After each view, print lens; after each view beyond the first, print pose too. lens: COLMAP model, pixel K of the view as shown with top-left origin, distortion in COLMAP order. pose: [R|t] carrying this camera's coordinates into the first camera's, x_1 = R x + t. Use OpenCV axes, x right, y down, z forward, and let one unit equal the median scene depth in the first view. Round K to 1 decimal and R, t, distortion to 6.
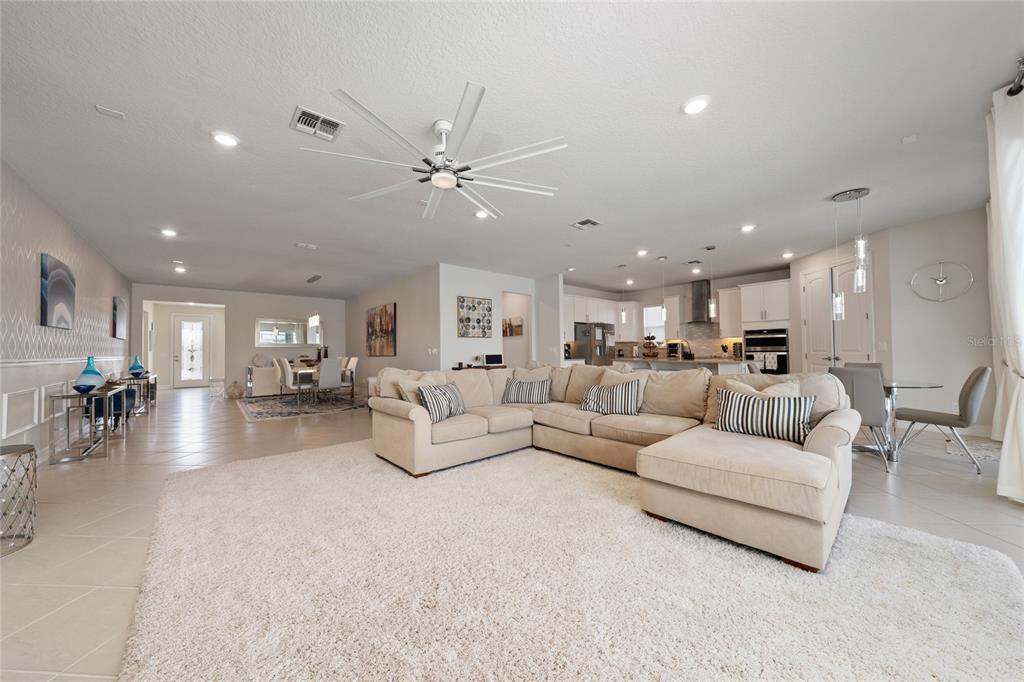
lens RADIAL K [[352.8, 0, 510.1], [0, 352.8, 338.9], [0, 0, 1]] dist [0.002400, 0.000153]
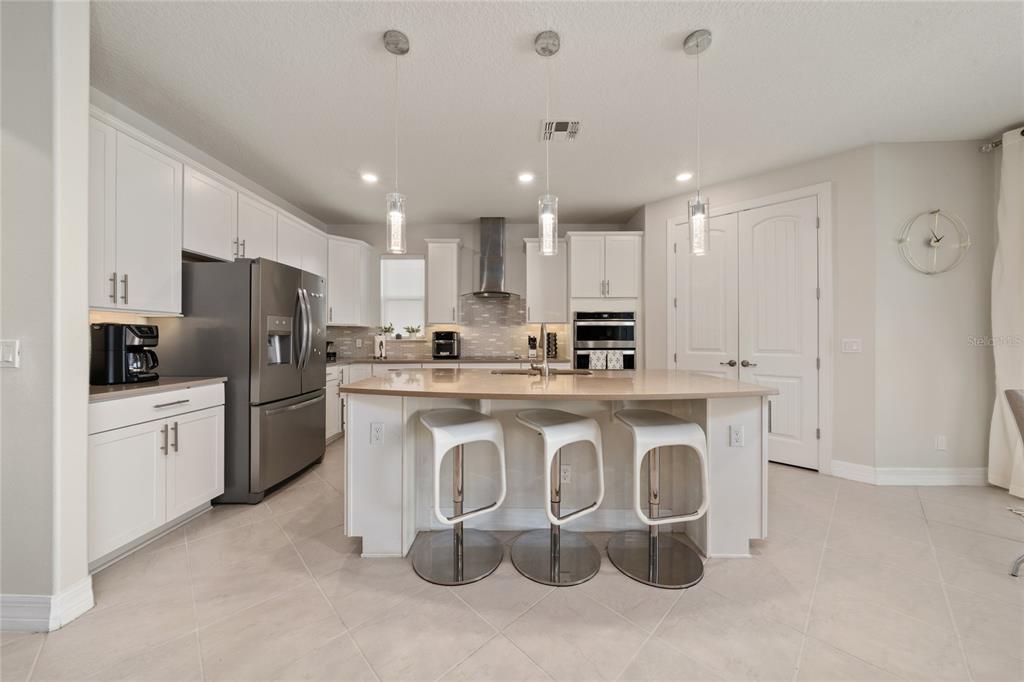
lens RADIAL K [[352.8, 0, 514.2], [0, 352.8, 341.7], [0, 0, 1]] dist [0.002400, 0.000153]
pose [[0.657171, 0.002861, 0.753736, 0.162236], [-0.033116, 0.999137, 0.025080, 0.012721], [-0.753013, -0.041443, 0.656699, 0.678509]]
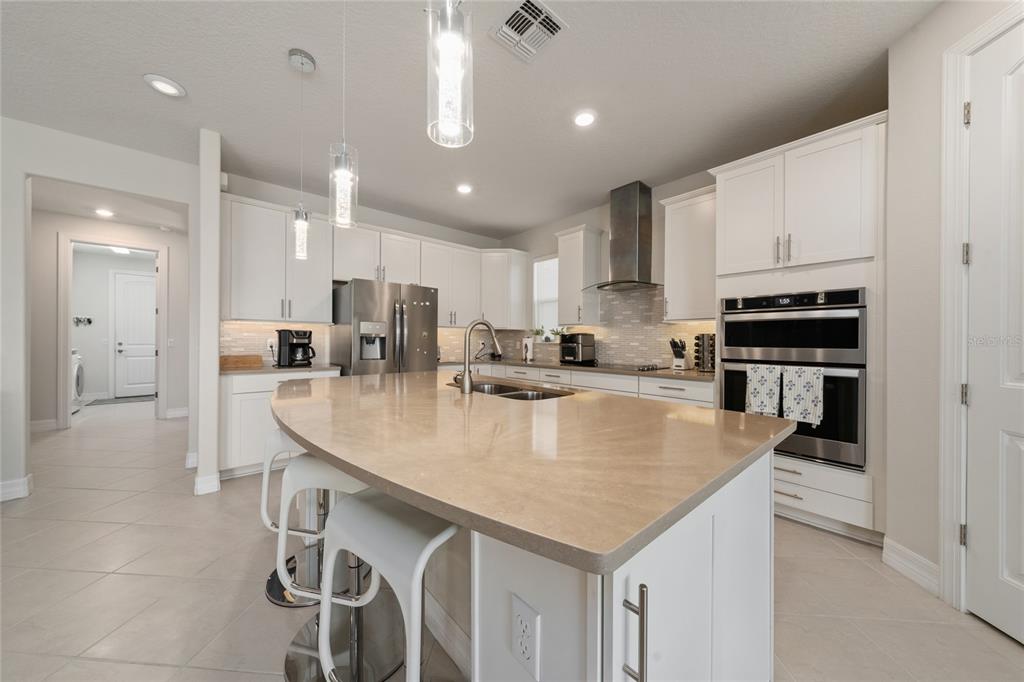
lens RADIAL K [[352.8, 0, 505.3], [0, 352.8, 337.6], [0, 0, 1]] dist [0.002400, 0.000153]
pose [[0.999820, 0.018889, 0.001693, 0.439749], [-0.018928, 0.999459, 0.026909, 0.008256], [-0.001184, -0.026936, 0.999636, 0.637360]]
